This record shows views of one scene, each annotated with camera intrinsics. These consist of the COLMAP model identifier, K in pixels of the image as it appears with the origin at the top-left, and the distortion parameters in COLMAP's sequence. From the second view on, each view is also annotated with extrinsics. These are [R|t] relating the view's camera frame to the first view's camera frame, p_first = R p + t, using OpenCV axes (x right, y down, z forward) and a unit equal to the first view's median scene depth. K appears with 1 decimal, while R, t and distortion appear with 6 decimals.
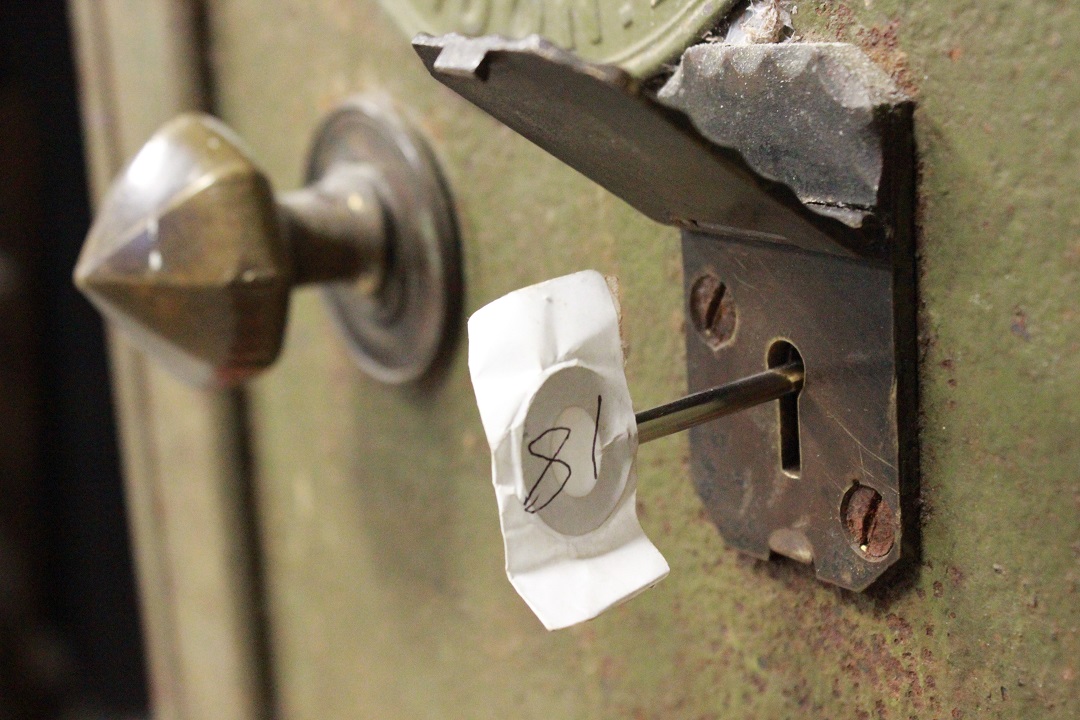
lens RADIAL K [[1732.4, 0, 541.4], [0, 1732.4, 360.2], [0, 0, 1]] dist [-0.029532, 0.000000]
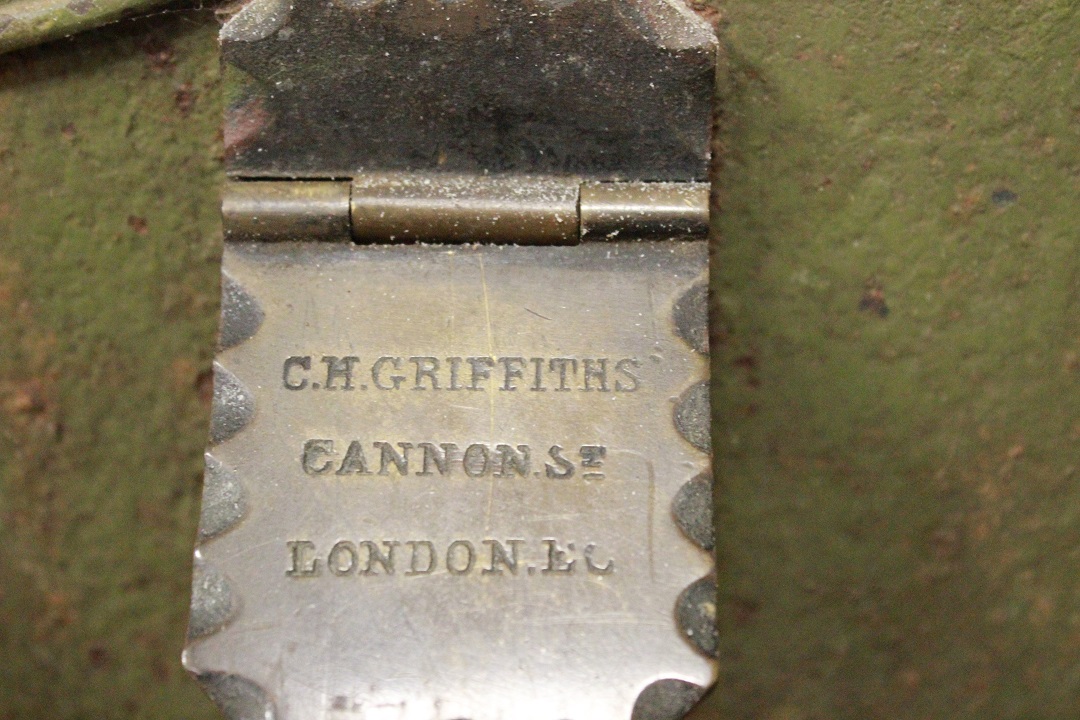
lens RADIAL K [[1857.7, 0, 540.1], [0, 1857.7, 362.1], [0, 0, 1]] dist [-0.022167, 0.000000]
pose [[0.568175, -0.253979, 0.782734, -0.475853], [0.142001, 0.967172, 0.210748, -0.188352], [-0.810563, -0.008593, 0.585588, 0.591495]]
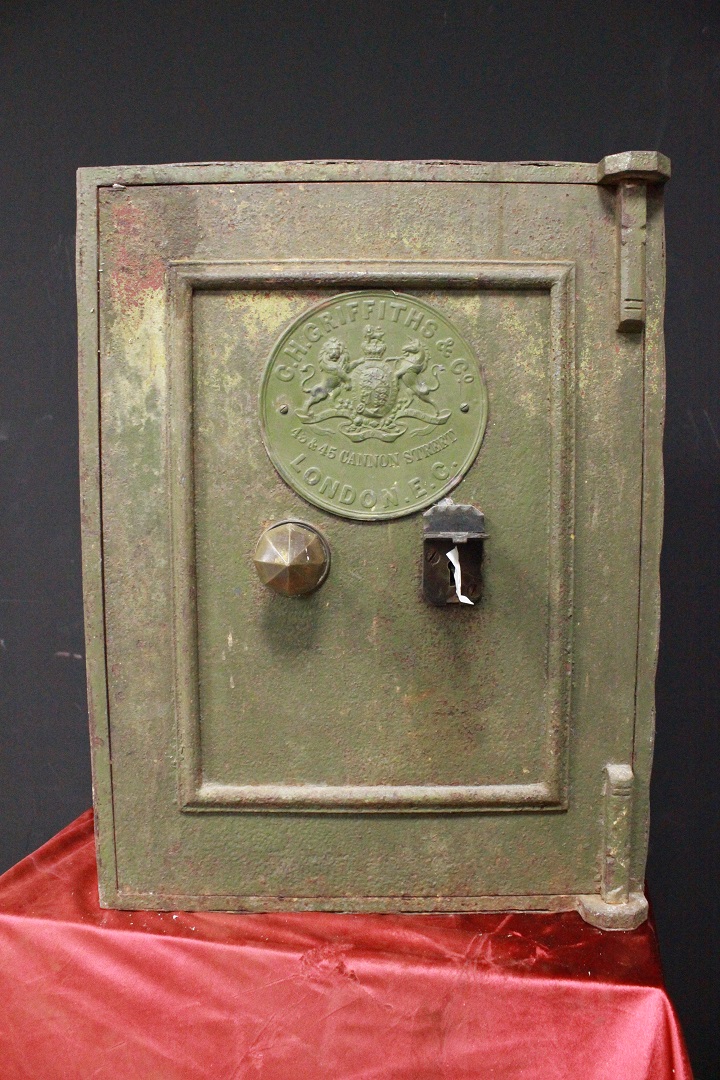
lens RADIAL K [[911.9, 0, 349.2], [0, 911.9, 532.7], [0, 0, 1]] dist [-0.155105, 0.104677]
pose [[0.569811, -0.012544, 0.821680, -2.586647], [0.151706, 0.984304, -0.090177, 0.120717], [-0.807651, 0.176038, 0.562770, -0.368852]]
